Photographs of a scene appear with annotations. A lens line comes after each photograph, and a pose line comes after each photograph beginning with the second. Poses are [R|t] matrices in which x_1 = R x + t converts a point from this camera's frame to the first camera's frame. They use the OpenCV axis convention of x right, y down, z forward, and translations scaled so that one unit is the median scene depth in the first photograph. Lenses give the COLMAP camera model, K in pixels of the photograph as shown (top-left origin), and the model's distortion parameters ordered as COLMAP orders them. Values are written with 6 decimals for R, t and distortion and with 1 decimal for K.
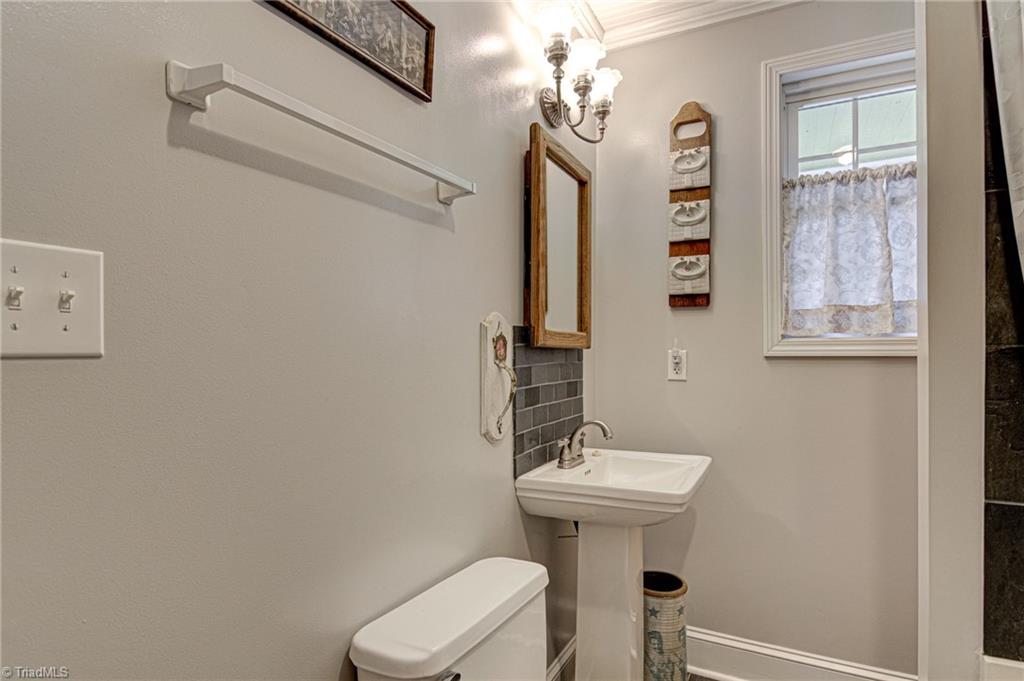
lens RADIAL K [[558.9, 0, 519.5], [0, 558.9, 345.2], [0, 0, 1]] dist [0.025946, -0.018024]
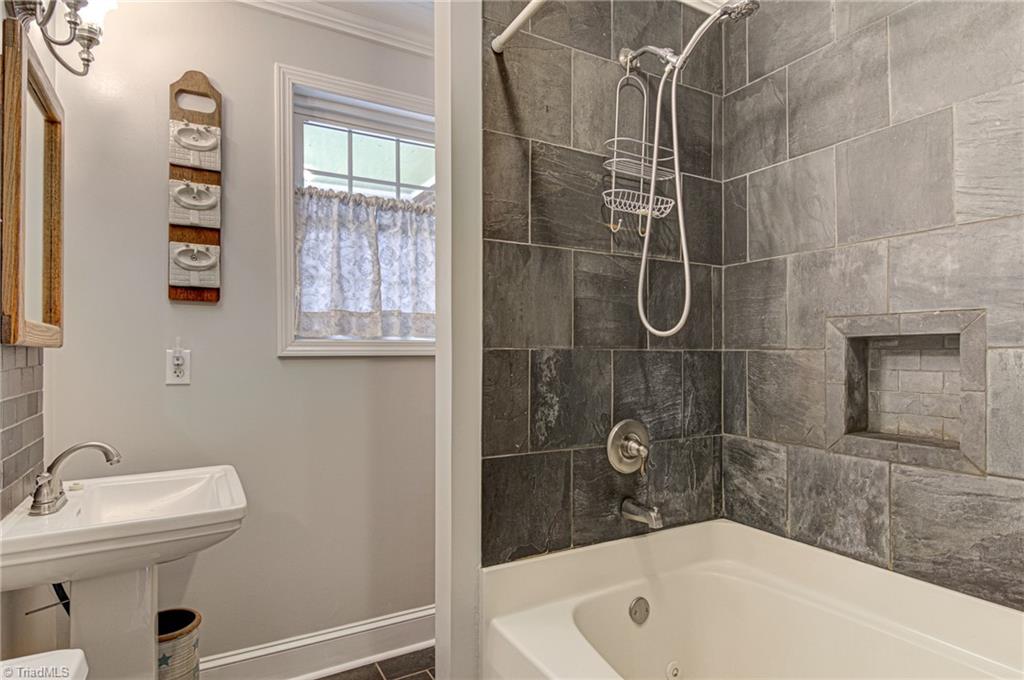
lens RADIAL K [[558.9, 0, 517.5], [0, 558.9, 344.6], [0, 0, 1]] dist [0.025946, -0.018024]
pose [[0.553279, 0.011710, 0.832913, -0.163758], [-0.012678, 0.999904, -0.005636, -0.001071], [-0.832899, -0.007441, 0.553375, 0.084132]]
